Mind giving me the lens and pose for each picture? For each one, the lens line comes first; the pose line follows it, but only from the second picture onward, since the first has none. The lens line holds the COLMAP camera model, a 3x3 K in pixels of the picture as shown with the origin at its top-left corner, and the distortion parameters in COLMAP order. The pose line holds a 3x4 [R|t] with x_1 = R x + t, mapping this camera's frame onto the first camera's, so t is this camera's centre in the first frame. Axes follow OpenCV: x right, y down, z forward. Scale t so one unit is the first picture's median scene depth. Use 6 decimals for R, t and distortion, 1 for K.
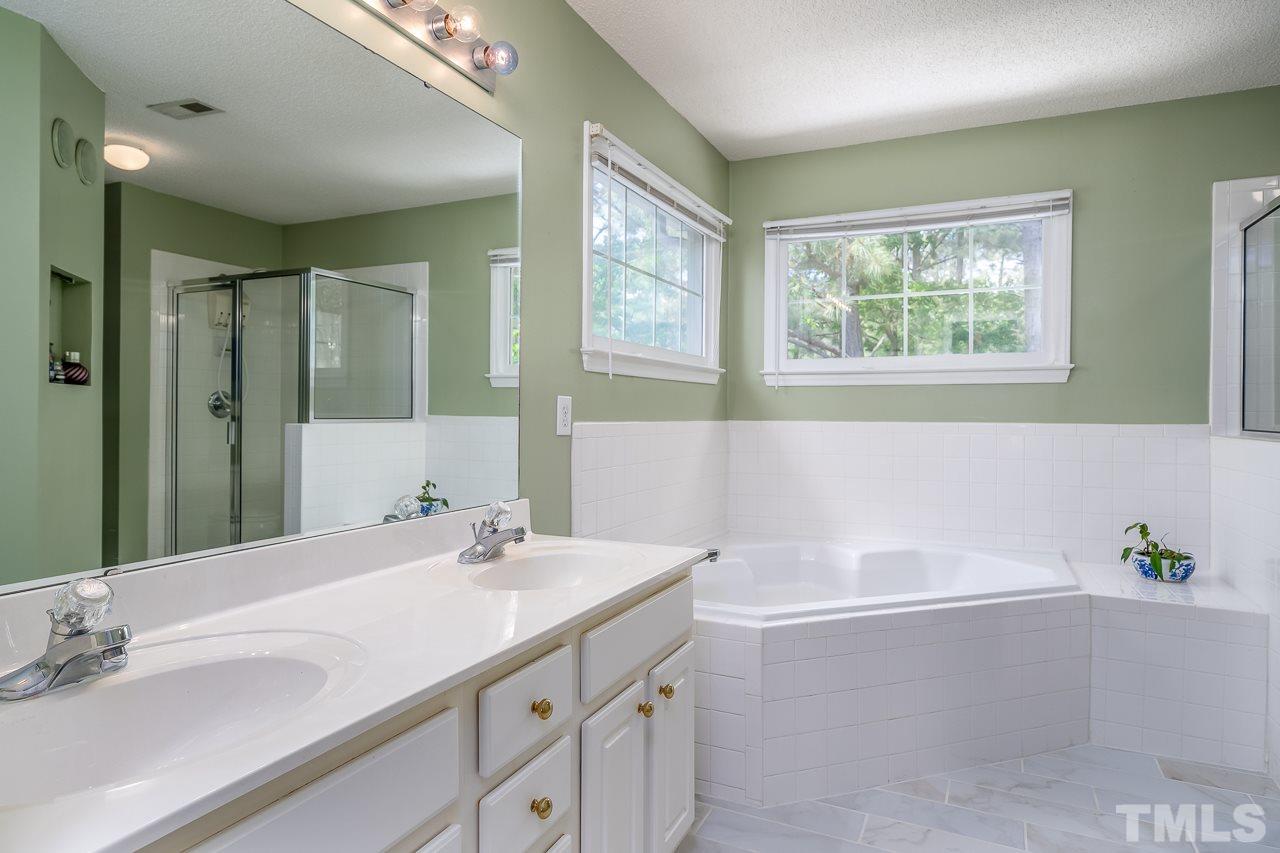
lens RADIAL K [[733.0, 0, 638.3], [0, 733.0, 422.6], [0, 0, 1]] dist [0.003998, -0.000302]
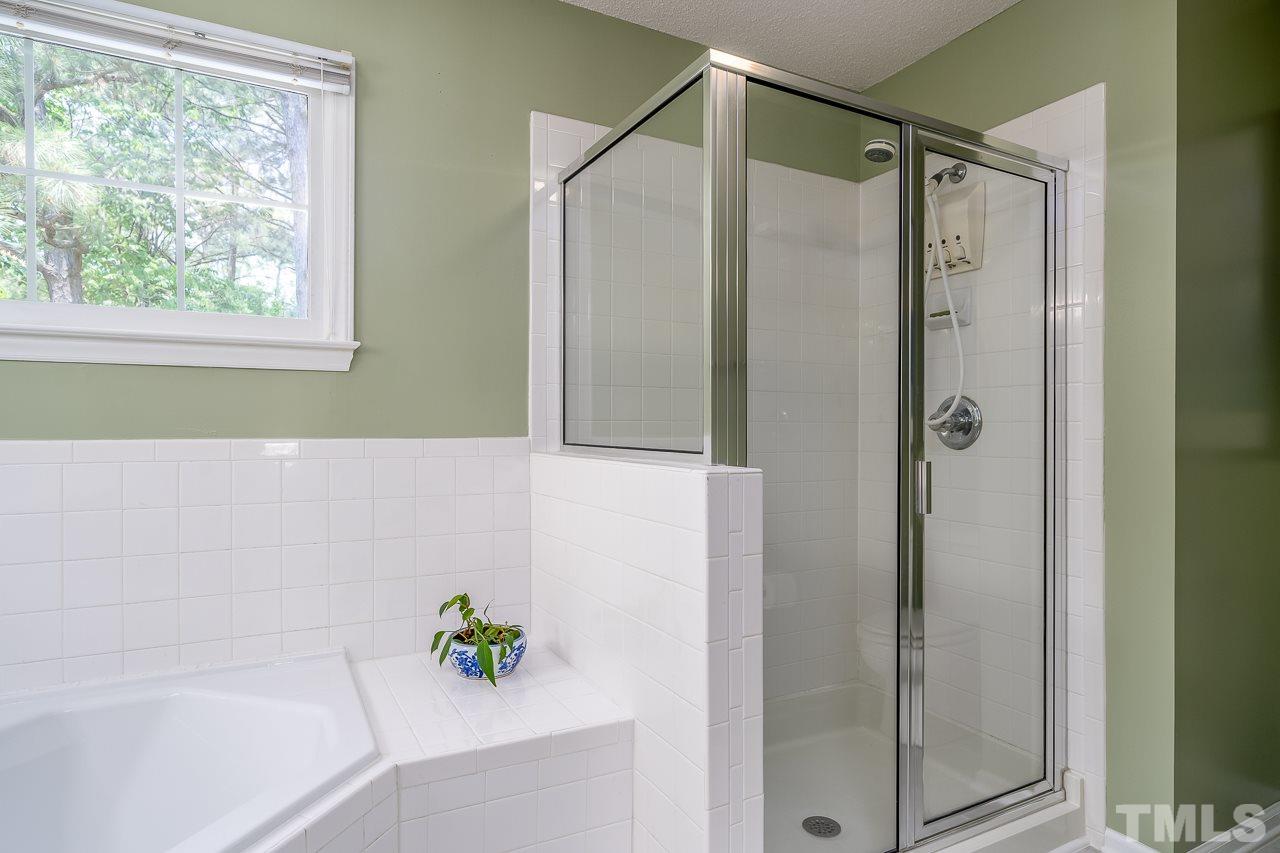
lens RADIAL K [[690.9, 0, 635.1], [0, 690.9, 433.0], [0, 0, 1]] dist [0.003500, 0.001133]
pose [[0.596493, -0.005294, 0.802601, 0.276544], [0.008250, 0.999966, 0.000464, -0.001546], [-0.802576, 0.006344, 0.596516, 0.488605]]
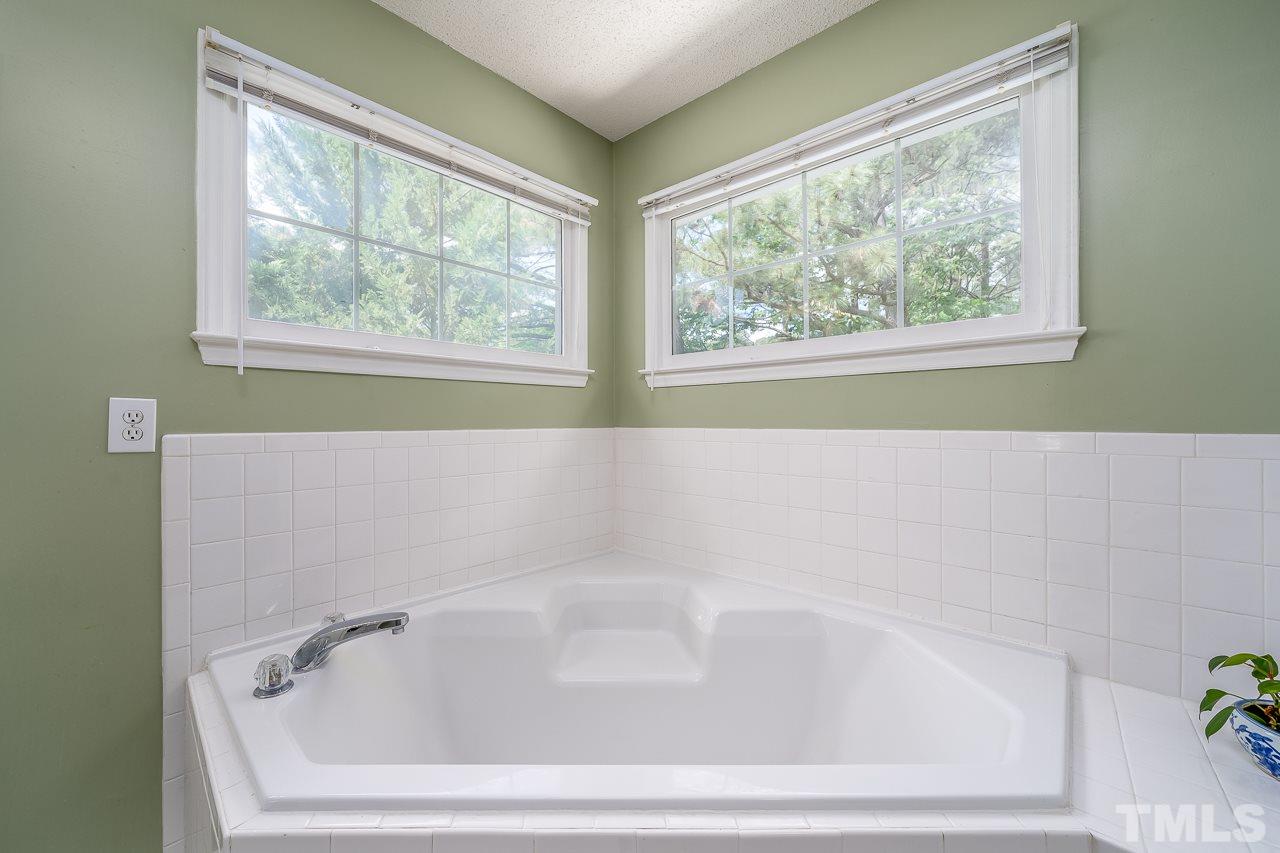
lens RADIAL K [[475.0, 0, 594.2], [0, 475.0, 423.9], [0, 0, 1]] dist [-0.007050, 0.000333]
pose [[0.940605, -0.007317, -0.339423, 0.374675], [0.004726, 0.999953, -0.008458, -0.003565], [0.339469, 0.006352, 0.940596, 0.552946]]
